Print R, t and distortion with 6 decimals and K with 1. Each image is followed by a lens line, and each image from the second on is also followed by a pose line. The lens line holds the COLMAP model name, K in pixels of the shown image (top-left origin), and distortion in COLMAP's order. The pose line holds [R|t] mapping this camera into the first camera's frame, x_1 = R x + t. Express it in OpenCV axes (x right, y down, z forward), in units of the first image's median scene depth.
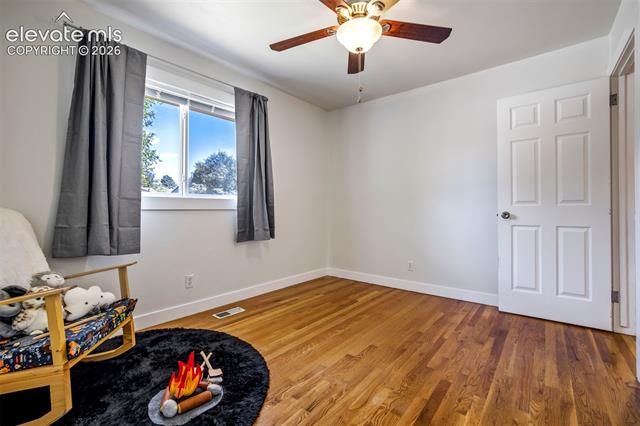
lens RADIAL K [[277.4, 0, 318.9], [0, 277.4, 209.4], [0, 0, 1]] dist [-0.025447, 0.008698]
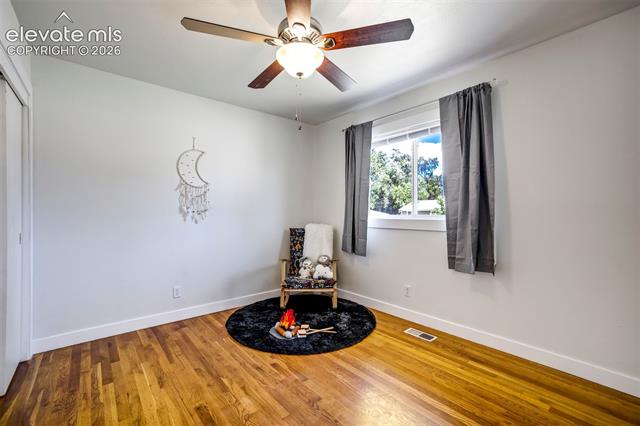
lens RADIAL K [[277.4, 0, 325.5], [0, 277.4, 212.3], [0, 0, 1]] dist [-0.025447, 0.008698]
pose [[-0.162102, 0.005715, -0.986757, 0.831983], [0.001268, 0.999984, 0.005583, -0.086495], [0.986773, -0.000346, -0.162107, 0.958616]]
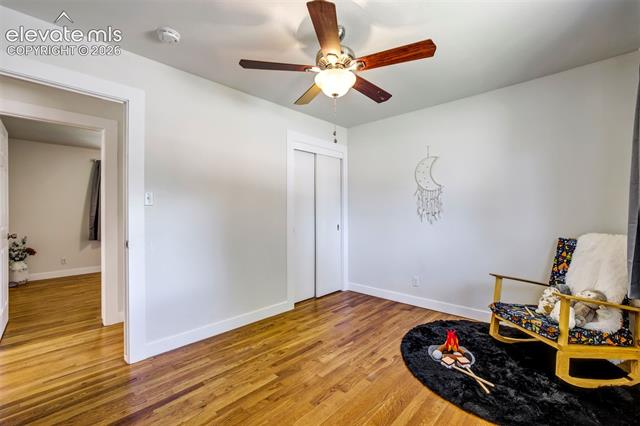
lens RADIAL K [[277.4, 0, 316.3], [0, 277.4, 211.9], [0, 0, 1]] dist [-0.025447, 0.008698]
pose [[-0.996196, 0.010601, 0.086494, 0.095078], [0.009858, 0.999911, -0.009008, -0.082563], [-0.086582, -0.008121, -0.996212, 1.629369]]
